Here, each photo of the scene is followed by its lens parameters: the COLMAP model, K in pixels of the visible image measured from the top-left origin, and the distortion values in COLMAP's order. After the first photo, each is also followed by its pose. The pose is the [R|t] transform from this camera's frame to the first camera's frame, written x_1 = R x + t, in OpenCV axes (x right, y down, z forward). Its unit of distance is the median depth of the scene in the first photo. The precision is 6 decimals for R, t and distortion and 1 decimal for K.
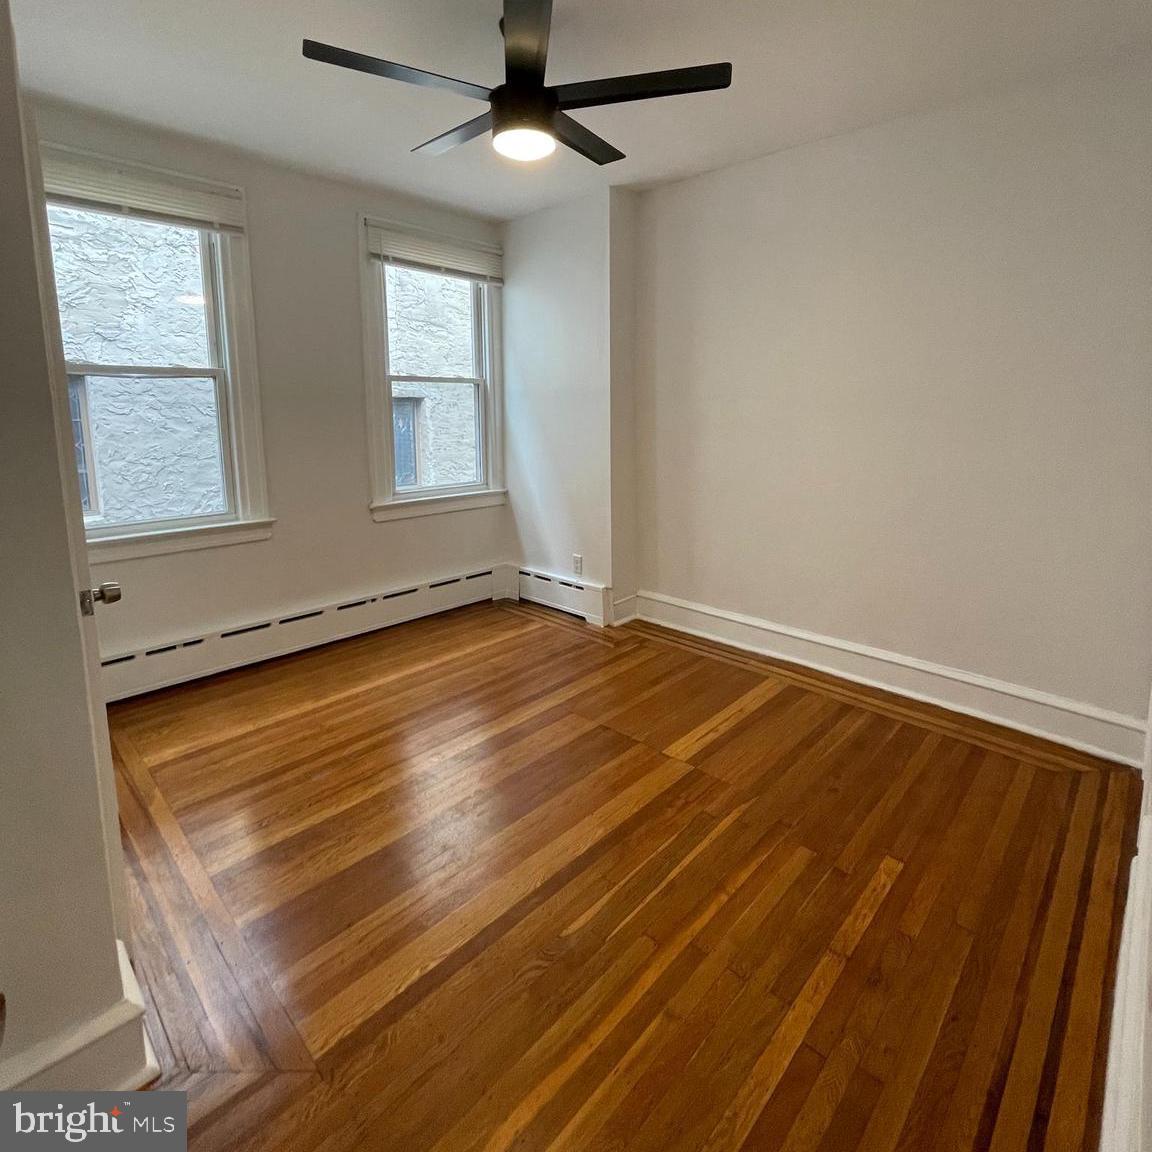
lens RADIAL K [[622.0, 0, 584.9], [0, 622.0, 487.0], [0, 0, 1]] dist [-0.002738, -0.000384]
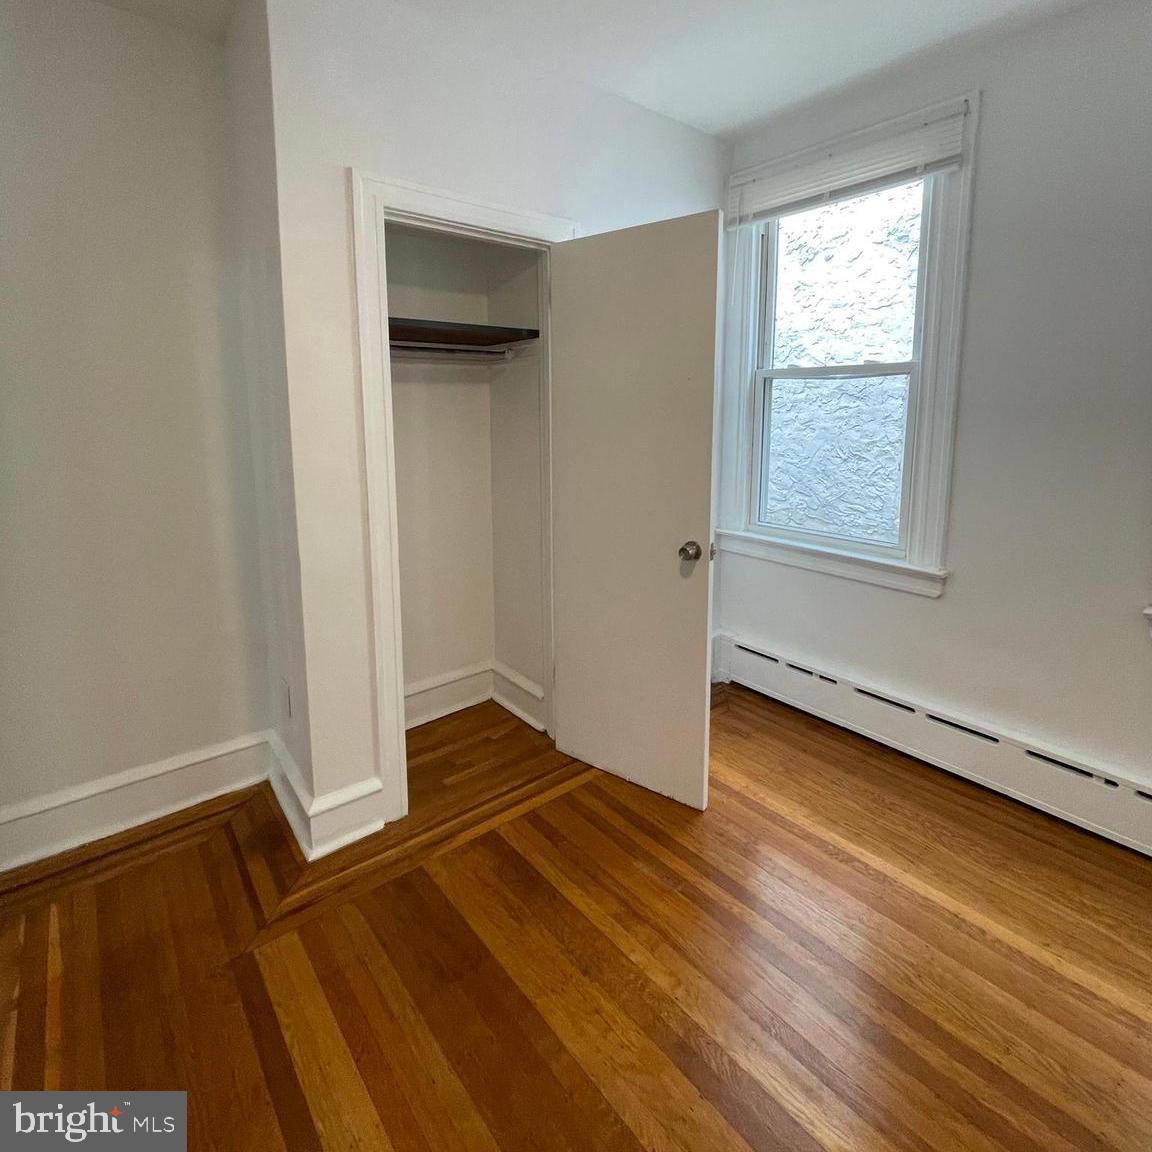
lens RADIAL K [[618.0, 0, 575.4], [0, 618.0, 495.9], [0, 0, 1]] dist [-0.008227, 0.001864]
pose [[-0.127635, 0.150412, -0.980350, 0.235890], [-0.124978, 0.978116, 0.166340, -0.104643], [0.983916, 0.143753, -0.106044, 0.709114]]
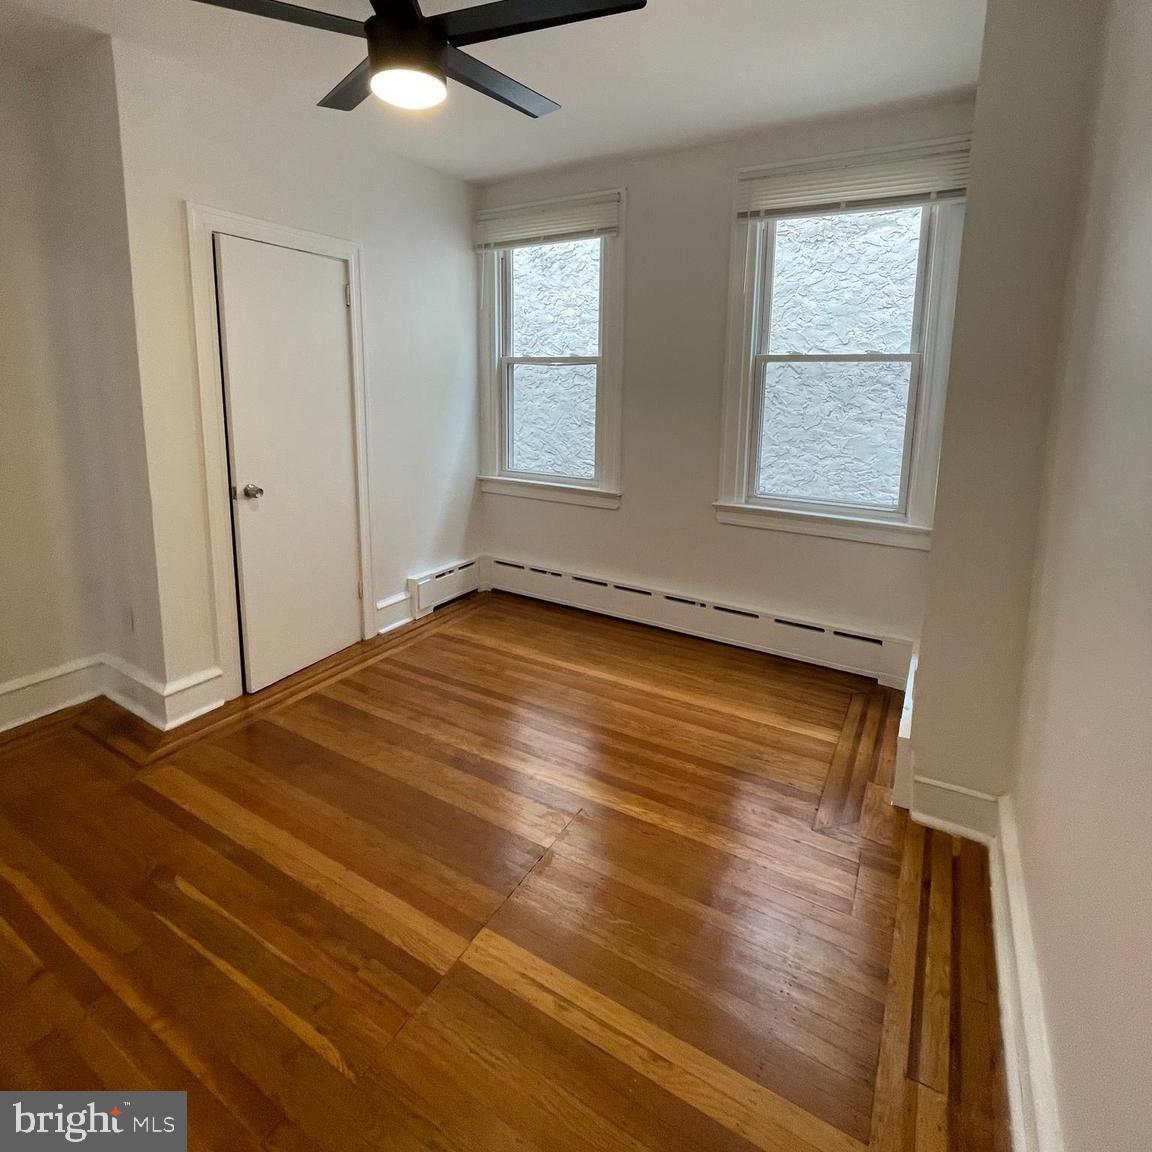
lens RADIAL K [[619.3, 0, 577.5], [0, 619.3, 477.8], [0, 0, 1]] dist [-0.000928, -0.001341]
pose [[0.225224, 0.159725, -0.961125, 0.567339], [-0.142366, 0.981278, 0.129713, -0.113248], [0.963850, 0.107617, 0.243747, 0.718743]]
